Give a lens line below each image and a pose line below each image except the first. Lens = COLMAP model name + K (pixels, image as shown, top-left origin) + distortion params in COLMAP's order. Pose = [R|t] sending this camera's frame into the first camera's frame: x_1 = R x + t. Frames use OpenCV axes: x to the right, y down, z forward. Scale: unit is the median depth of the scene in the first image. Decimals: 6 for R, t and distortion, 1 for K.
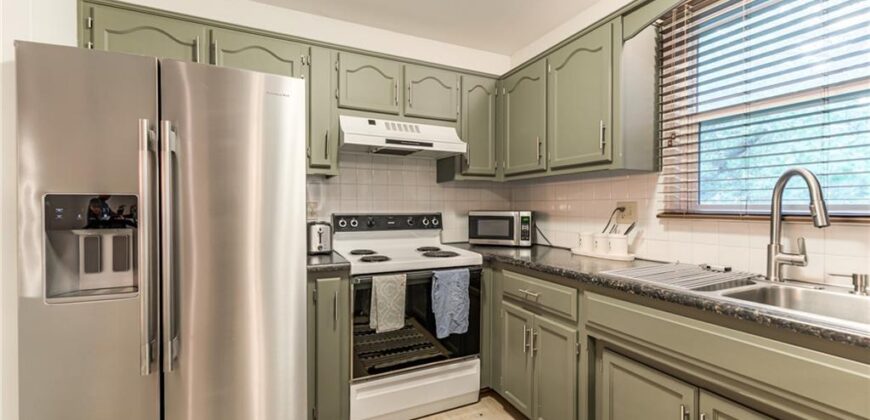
lens RADIAL K [[356.8, 0, 415.8], [0, 356.8, 207.8], [0, 0, 1]] dist [0.000156, -0.000036]
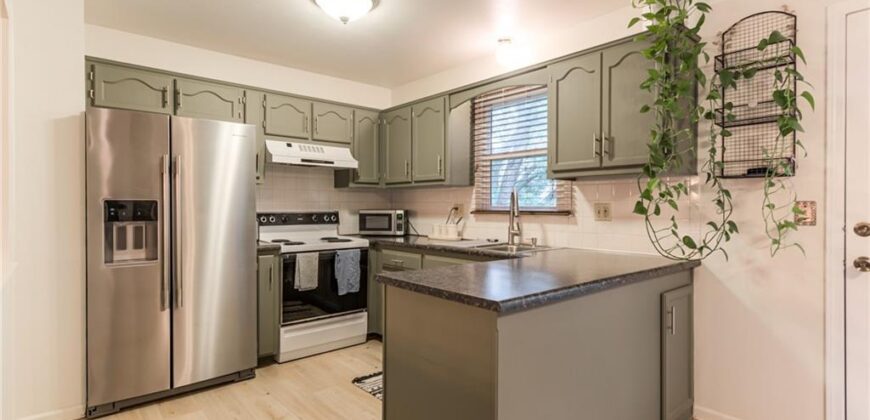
lens RADIAL K [[441.7, 0, 400.8], [0, 441.7, 210.8], [0, 0, 1]] dist [-0.000075, 0.000824]
pose [[0.969815, -0.001834, 0.243836, -0.133094], [-0.000622, 0.999950, 0.009996, -0.005643], [-0.243842, -0.009846, 0.969765, -0.818512]]
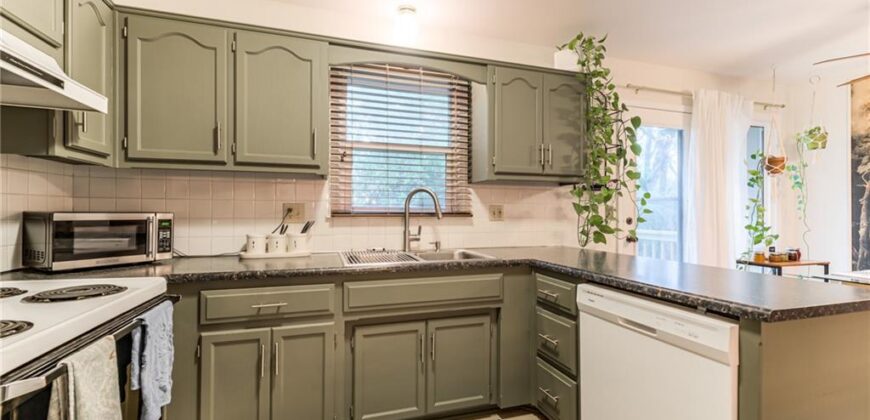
lens RADIAL K [[356.8, 0, 441.7], [0, 356.8, 213.6], [0, 0, 1]] dist [0.000156, -0.000036]
pose [[0.085340, -0.006904, 0.996328, -0.455637], [-0.004194, 0.999965, 0.007289, 0.004803], [-0.996343, -0.004801, 0.085308, 0.445301]]
